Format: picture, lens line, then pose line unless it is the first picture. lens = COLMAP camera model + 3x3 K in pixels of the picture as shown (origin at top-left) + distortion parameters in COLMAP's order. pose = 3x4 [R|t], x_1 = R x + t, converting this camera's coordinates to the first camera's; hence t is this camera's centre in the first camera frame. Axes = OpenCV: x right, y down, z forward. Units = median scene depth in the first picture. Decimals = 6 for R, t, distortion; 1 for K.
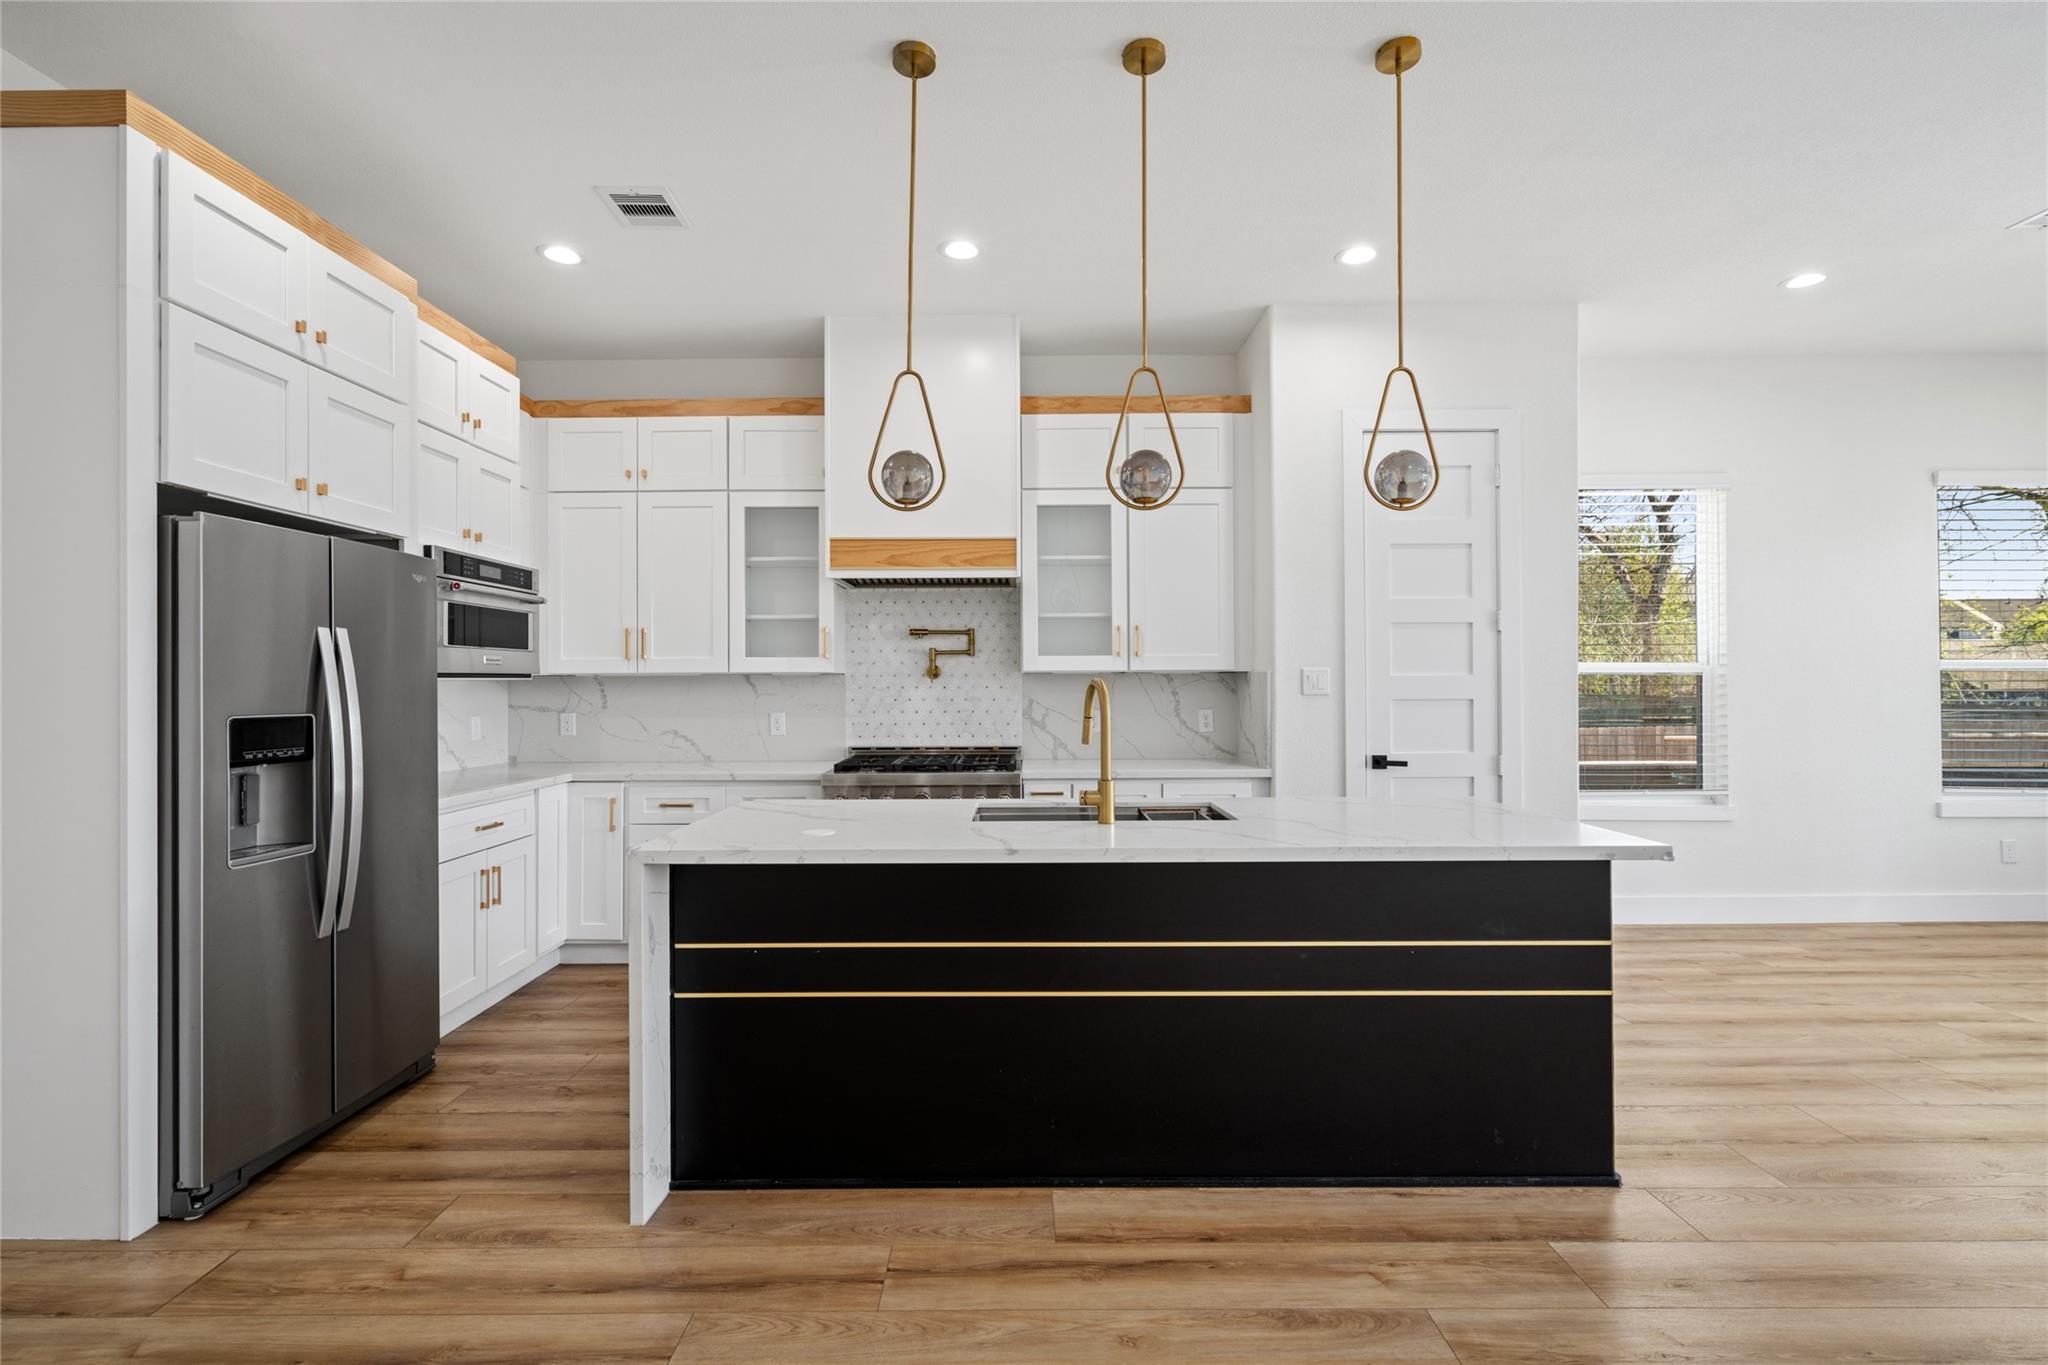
lens RADIAL K [[927.8, 0, 1020.2], [0, 927.8, 677.0], [0, 0, 1]] dist [-0.002130, 0.000578]
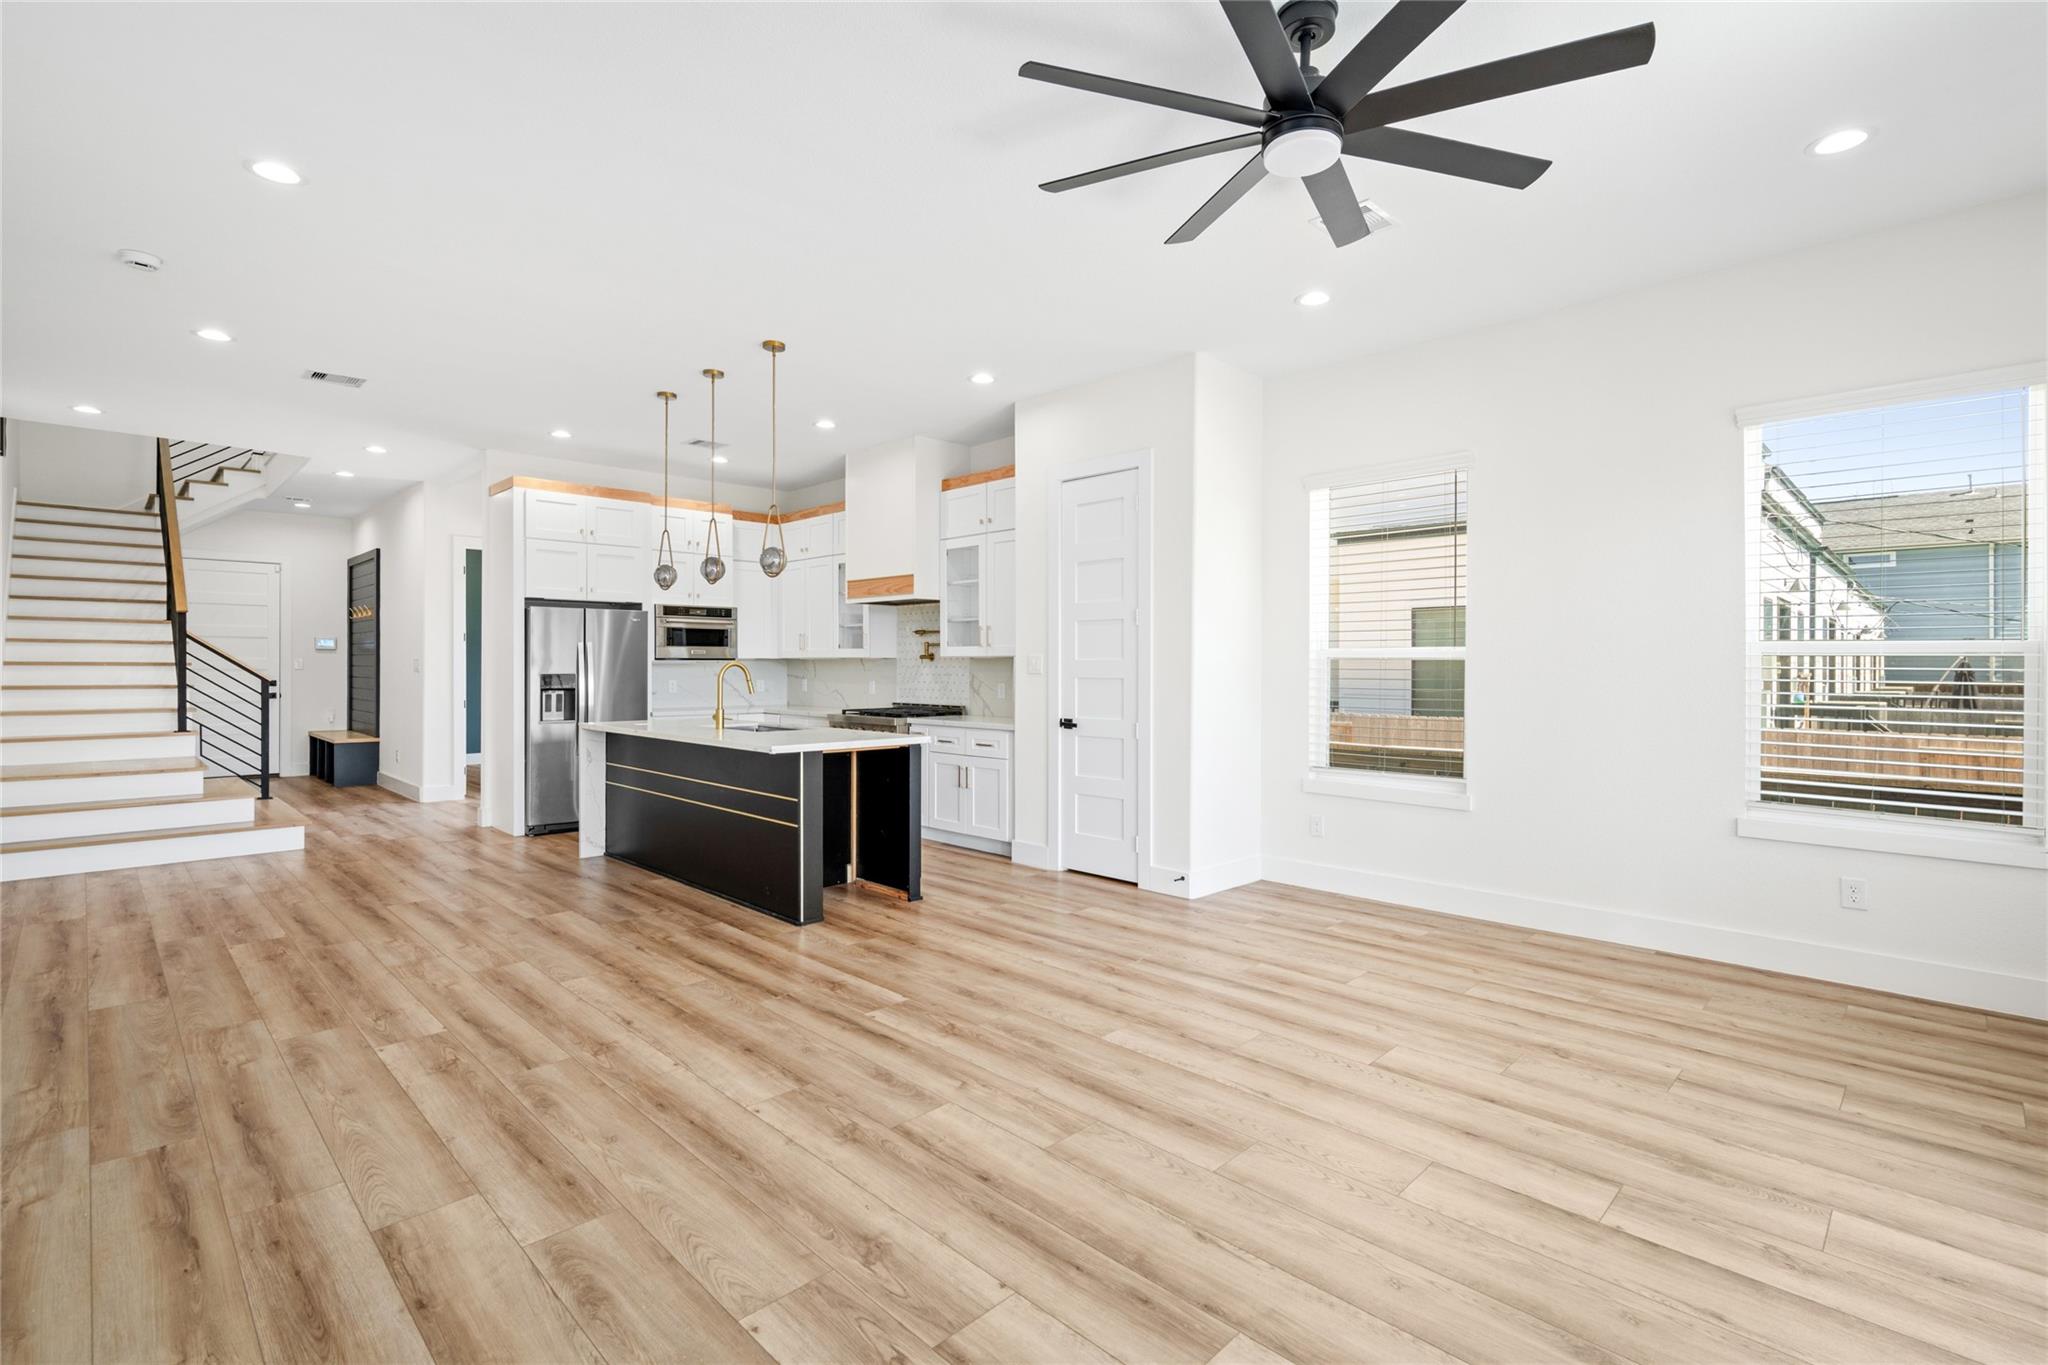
lens RADIAL K [[940.1, 0, 1017.2], [0, 940.1, 671.7], [0, 0, 1]] dist [-0.001663, 0.000086]
pose [[0.704442, 0.011021, -0.709676, 1.289447], [-0.001114, 0.999895, 0.014423, -0.004051], [0.709761, -0.009370, 0.704381, -0.026275]]
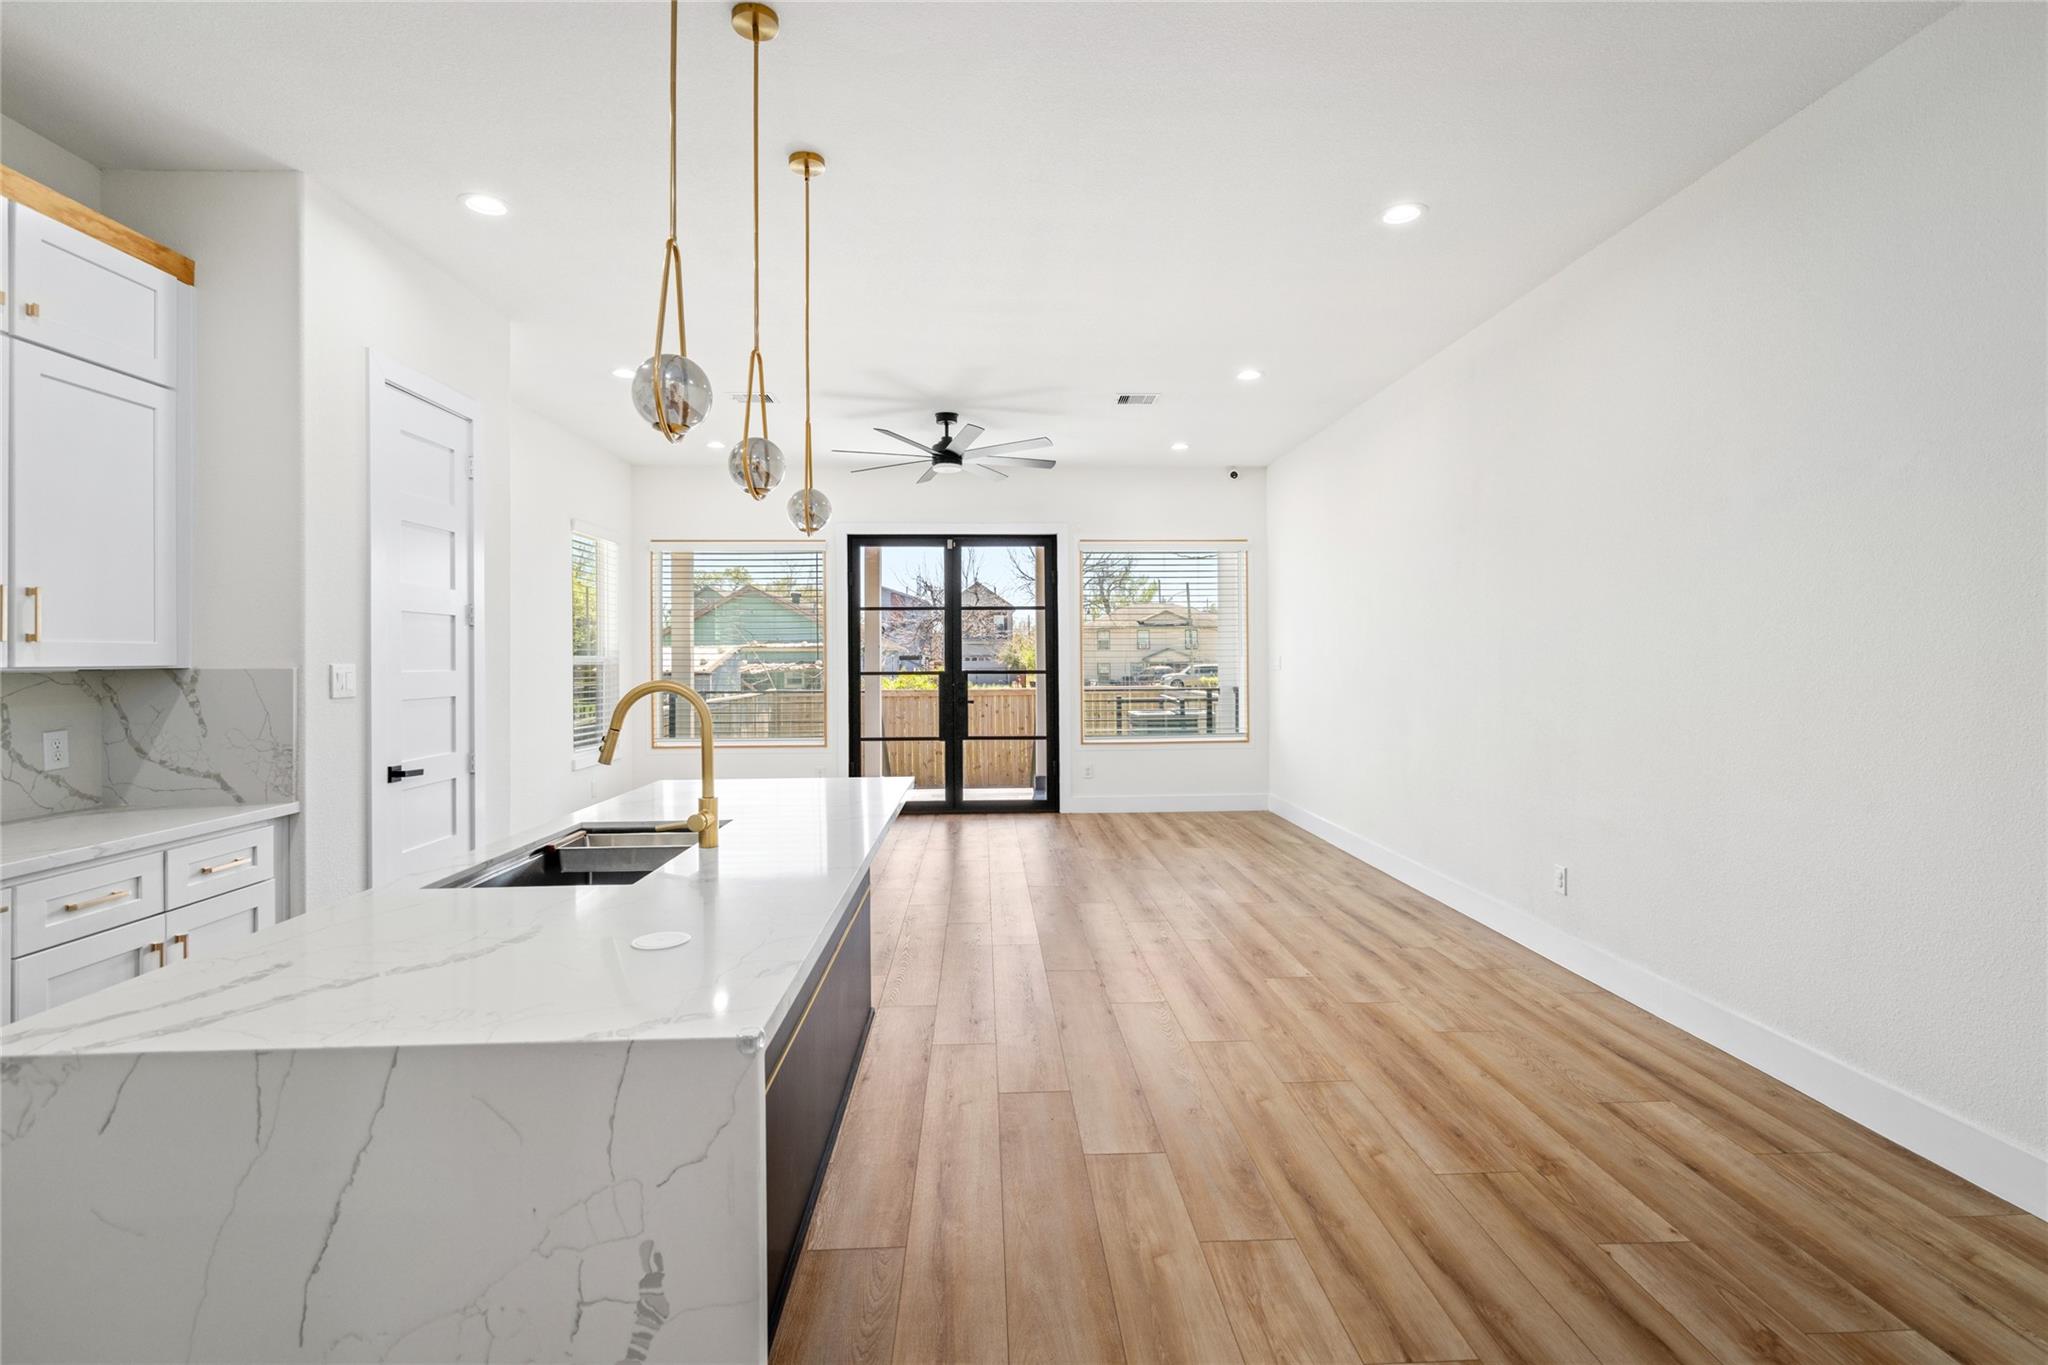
lens RADIAL K [[941.2, 0, 1019.5], [0, 941.2, 650.0], [0, 0, 1]] dist [-0.000084, 0.000552]
pose [[-0.036831, 0.013287, 0.999233, -0.486781], [0.003197, 0.999908, -0.013178, -0.008603], [-0.999316, 0.002709, -0.036870, 0.450134]]
